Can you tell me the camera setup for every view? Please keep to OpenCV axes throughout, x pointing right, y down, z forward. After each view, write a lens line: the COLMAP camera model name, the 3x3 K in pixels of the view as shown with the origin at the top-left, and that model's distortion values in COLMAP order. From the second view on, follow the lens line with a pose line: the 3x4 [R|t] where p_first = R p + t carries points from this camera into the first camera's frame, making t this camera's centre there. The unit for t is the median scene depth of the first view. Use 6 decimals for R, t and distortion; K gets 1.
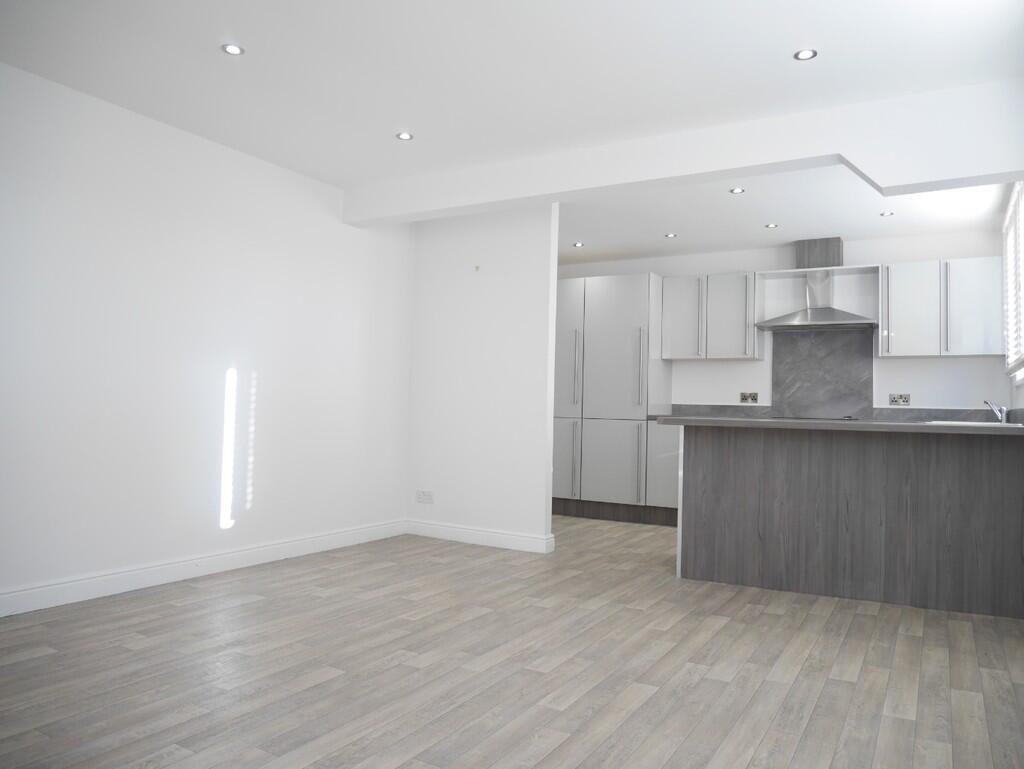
lens RADIAL K [[735.8, 0, 528.1], [0, 735.8, 379.6], [0, 0, 1]] dist [-0.057111, 0.007845]
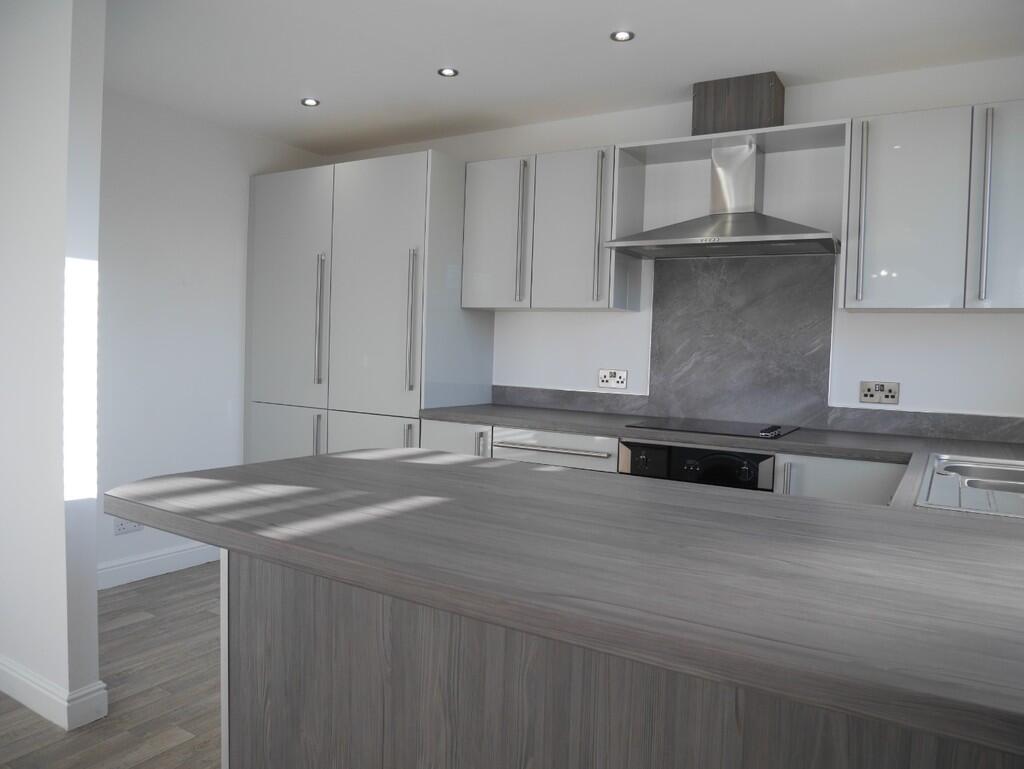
lens RADIAL K [[735.8, 0, 528.1], [0, 735.8, 379.6], [0, 0, 1]] dist [-0.057111, 0.007845]
pose [[0.999839, 0.011127, -0.014081, 0.271959], [-0.010003, 0.996943, 0.077489, -0.019592], [0.014900, -0.077336, 0.996894, 0.485816]]
